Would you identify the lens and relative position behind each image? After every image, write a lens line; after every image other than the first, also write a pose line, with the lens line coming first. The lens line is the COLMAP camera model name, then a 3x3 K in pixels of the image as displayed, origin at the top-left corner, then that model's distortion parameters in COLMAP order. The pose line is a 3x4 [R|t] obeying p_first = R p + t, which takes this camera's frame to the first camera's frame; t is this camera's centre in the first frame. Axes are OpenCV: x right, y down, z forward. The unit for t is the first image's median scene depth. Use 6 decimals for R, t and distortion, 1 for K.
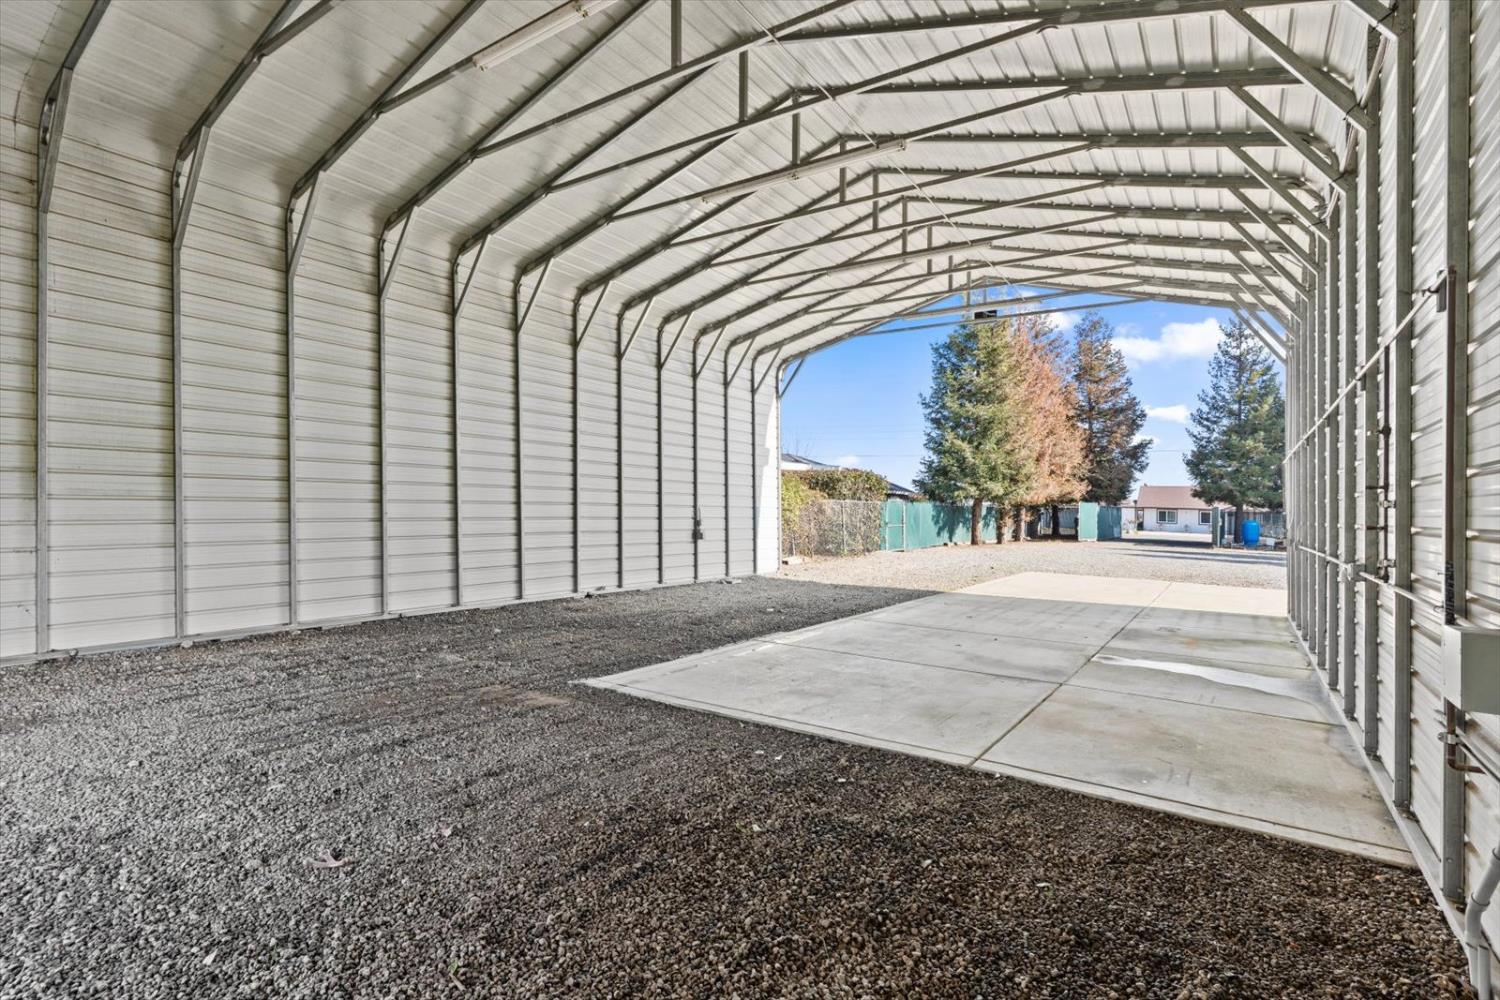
lens RADIAL K [[717.8, 0, 745.5], [0, 717.8, 505.9], [0, 0, 1]] dist [0.004054, 0.000512]
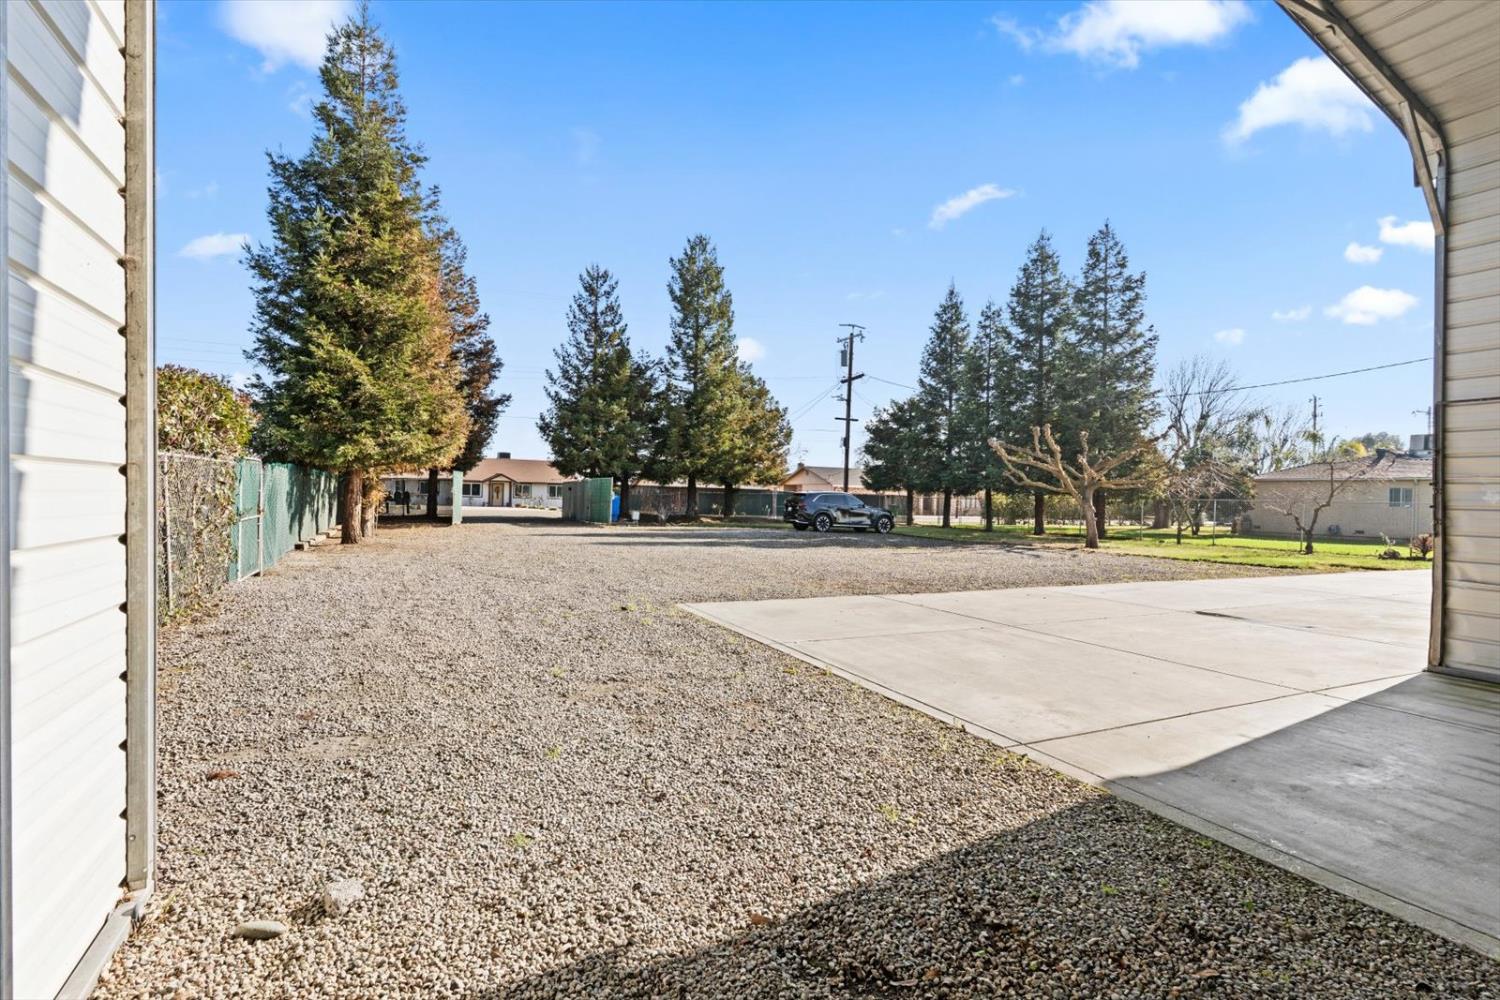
lens RADIAL K [[720.3, 0, 749.7], [0, 720.3, 483.3], [0, 0, 1]] dist [-0.000318, -0.000147]
pose [[0.496375, -0.001944, 0.868106, -0.013407], [-0.004580, 0.999978, 0.004858, 0.002941], [-0.868096, -0.006387, 0.496355, 0.393580]]
